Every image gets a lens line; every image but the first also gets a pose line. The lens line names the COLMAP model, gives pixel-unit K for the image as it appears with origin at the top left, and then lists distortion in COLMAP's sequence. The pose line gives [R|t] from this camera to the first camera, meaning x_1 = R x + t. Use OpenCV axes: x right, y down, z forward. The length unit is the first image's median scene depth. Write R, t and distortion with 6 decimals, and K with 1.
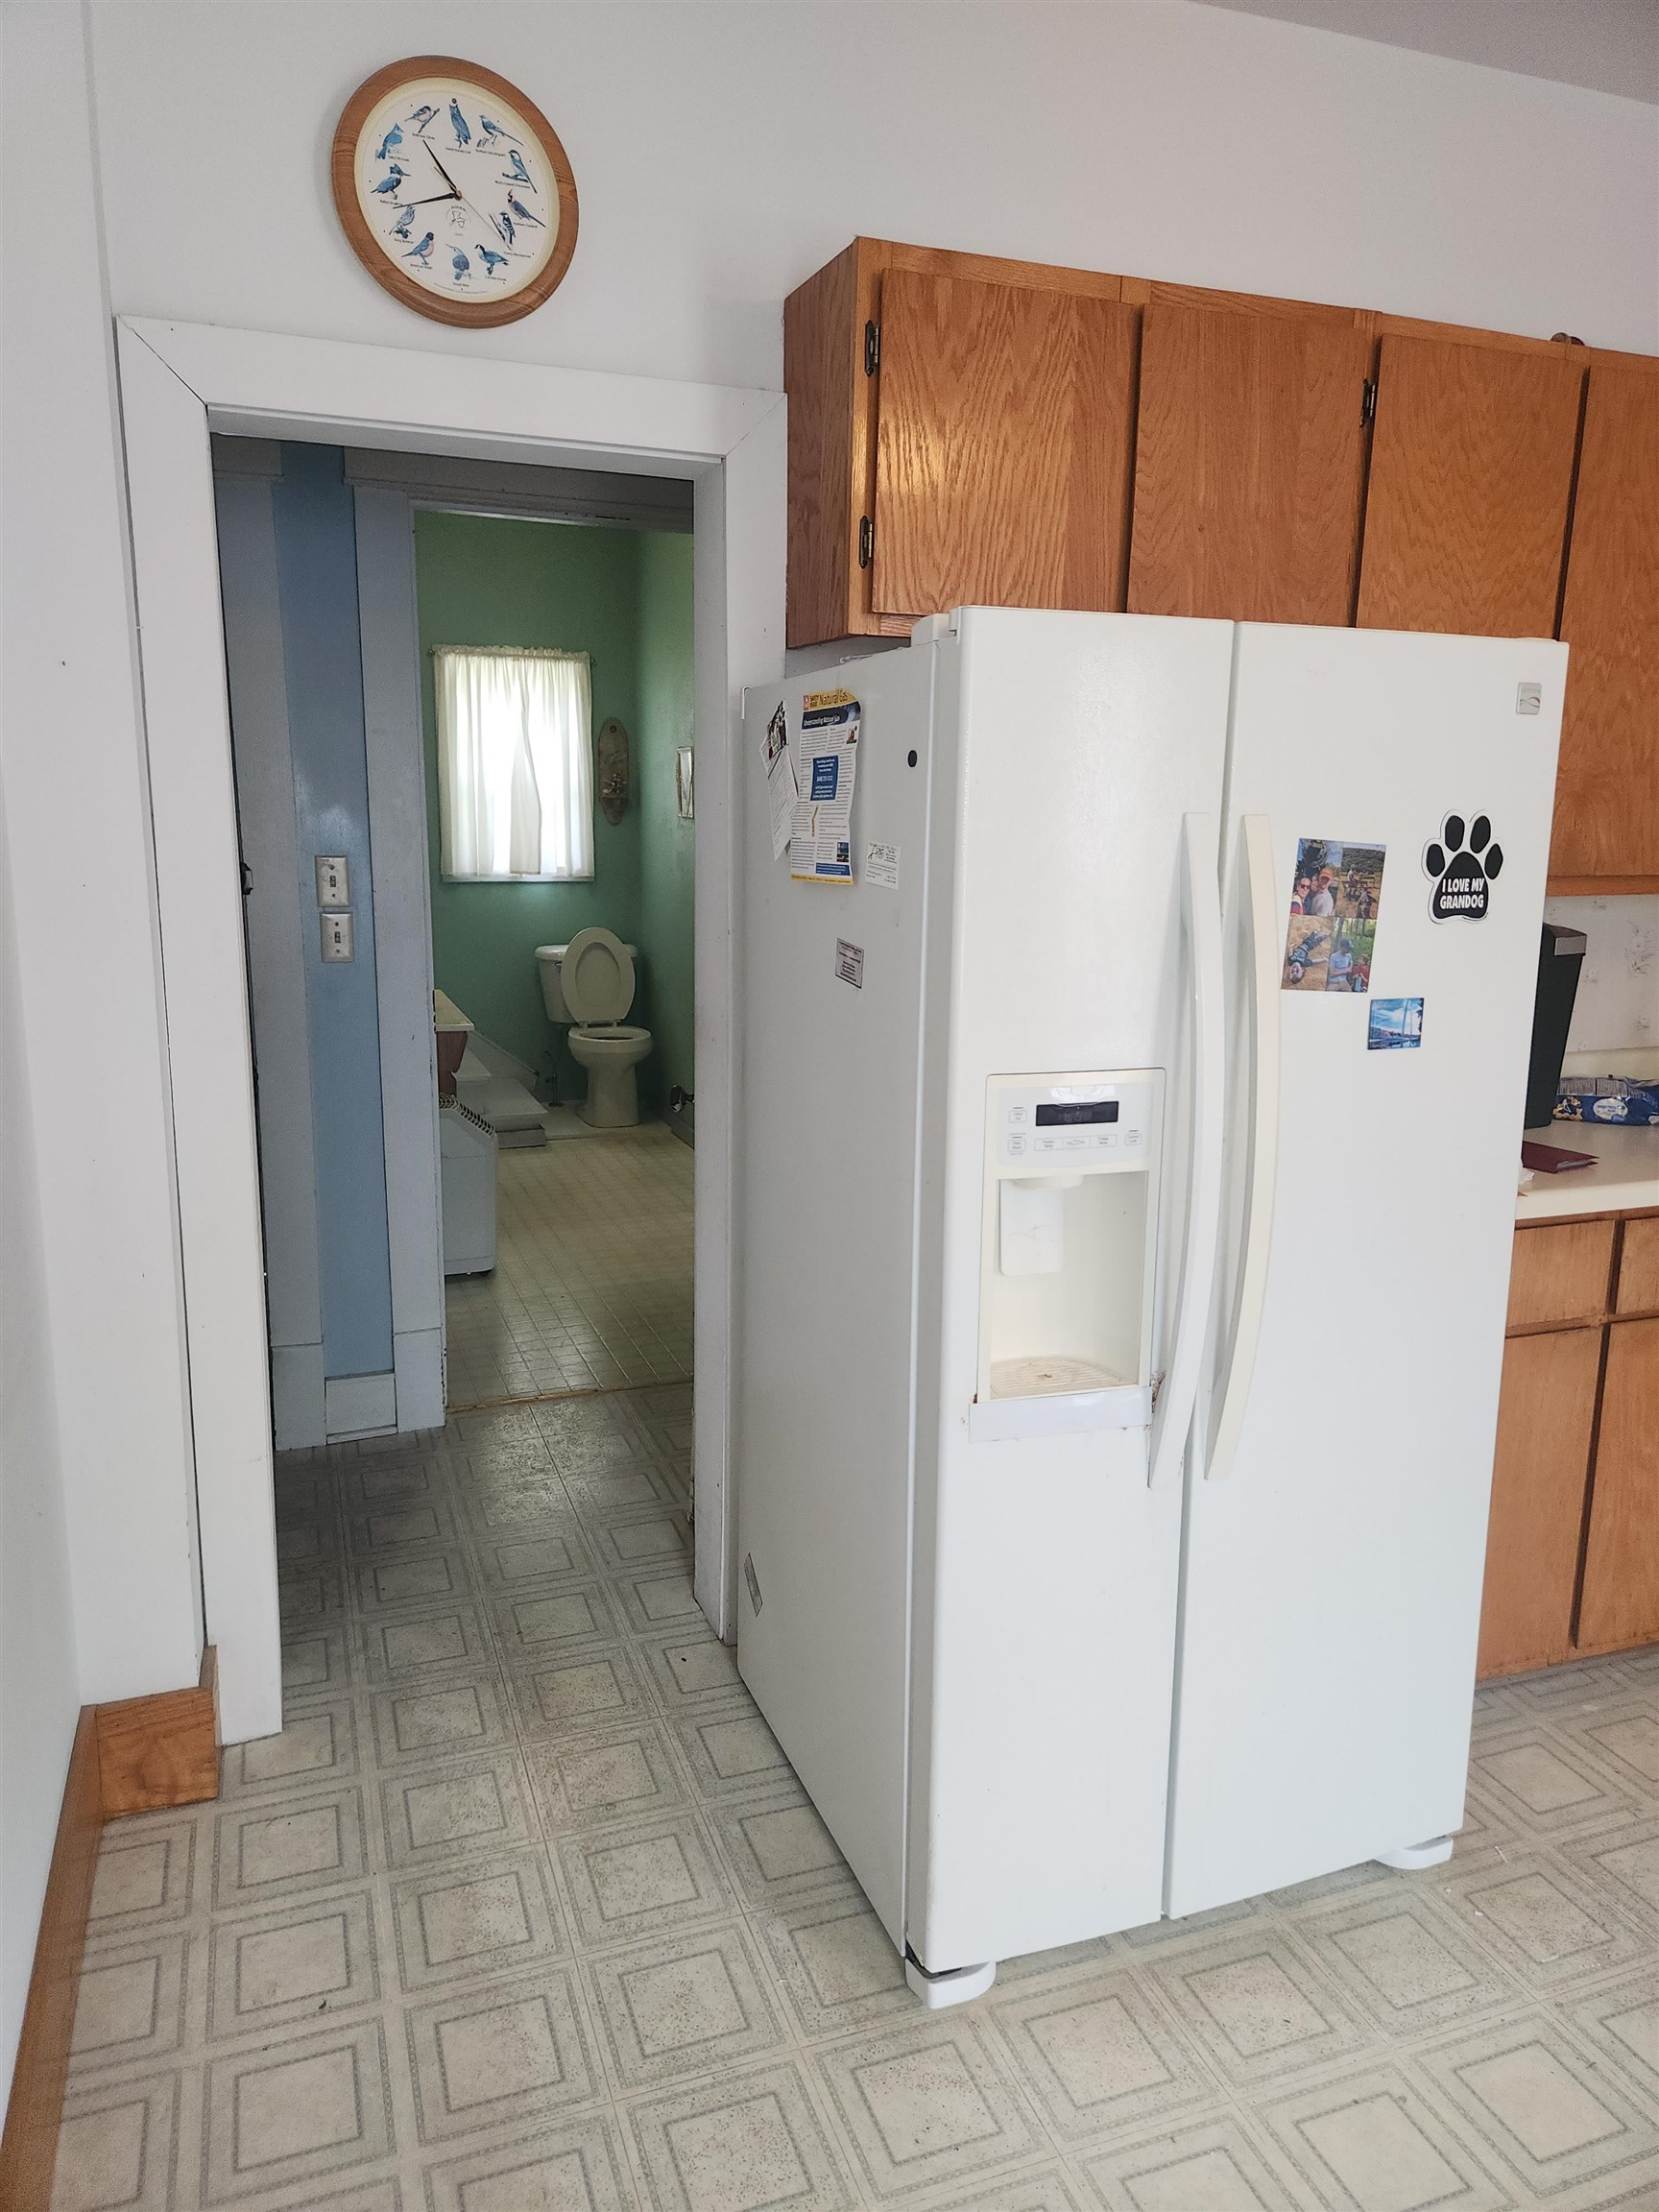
lens RADIAL K [[1487.1, 0, 800.3], [0, 1487.1, 1076.6], [0, 0, 1]] dist [0.081874, -0.060556]
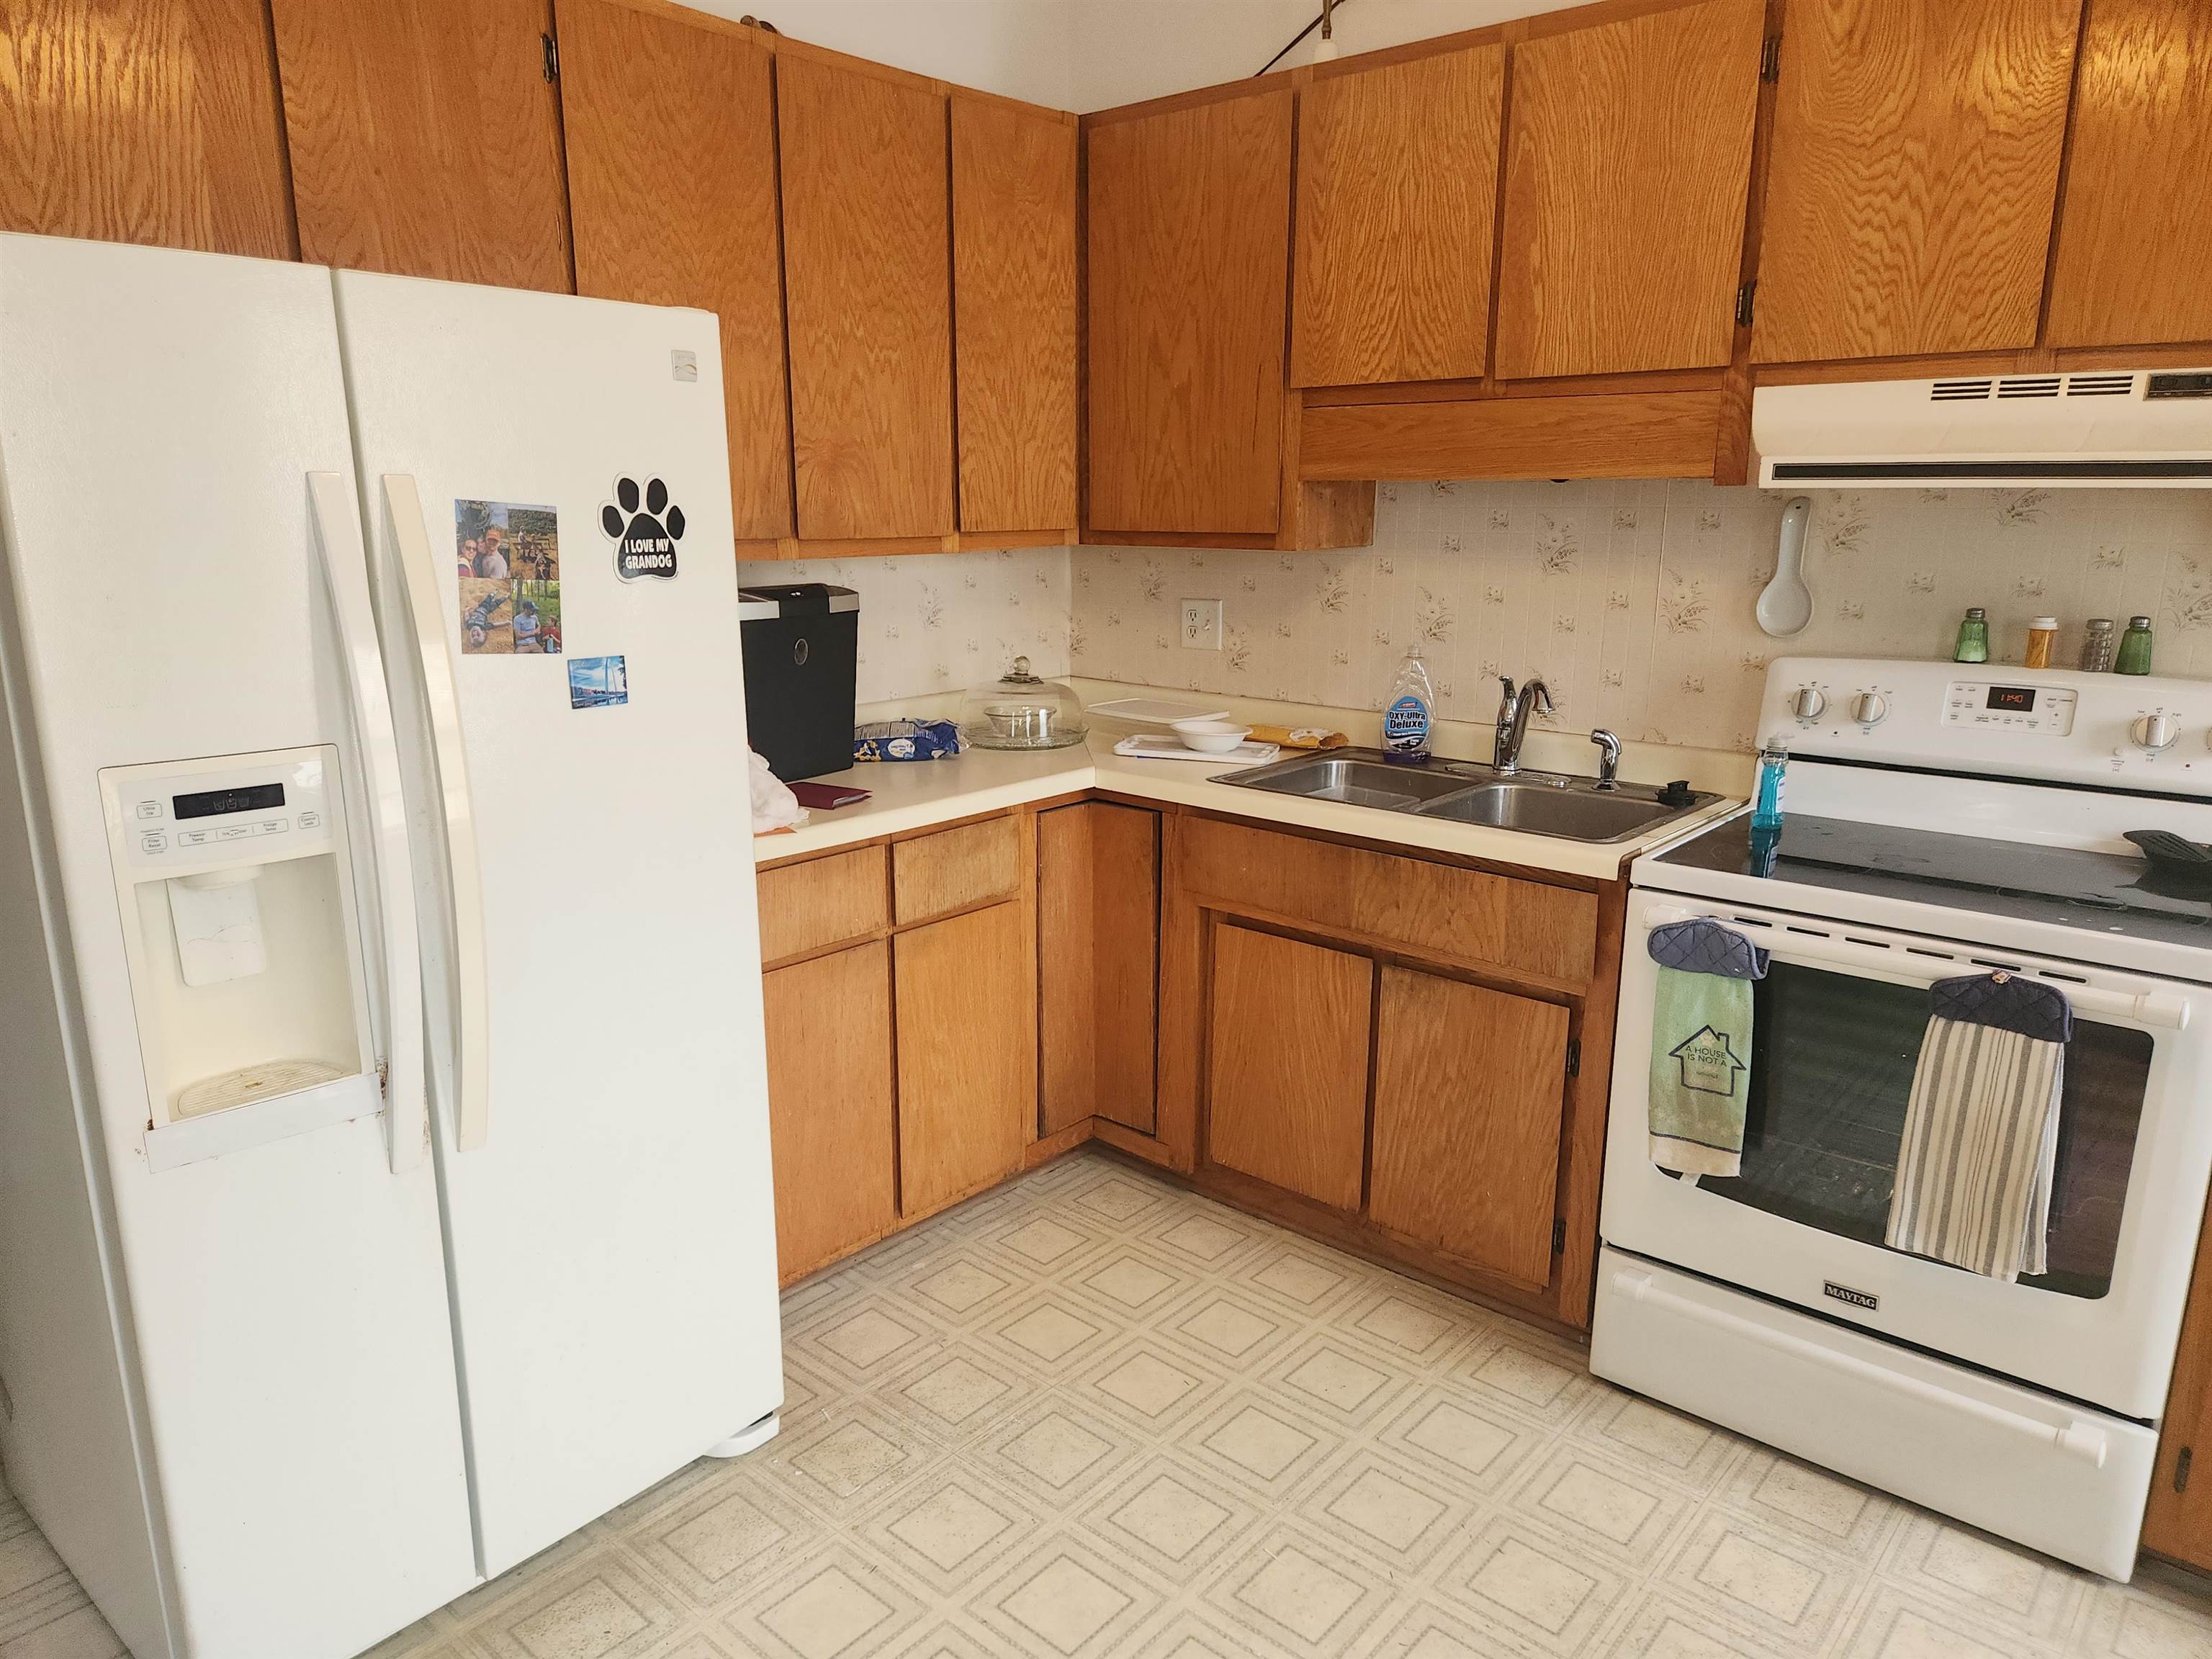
lens RADIAL K [[1487.1, 0, 1095.7], [0, 1487.1, 848.5], [0, 0, 1]] dist [0.081874, -0.060556]
pose [[0.881350, -0.124073, 0.455882, 0.175903], [0.096620, 0.991842, 0.083147, 0.021527], [-0.462480, -0.029235, 0.886148, -0.064993]]
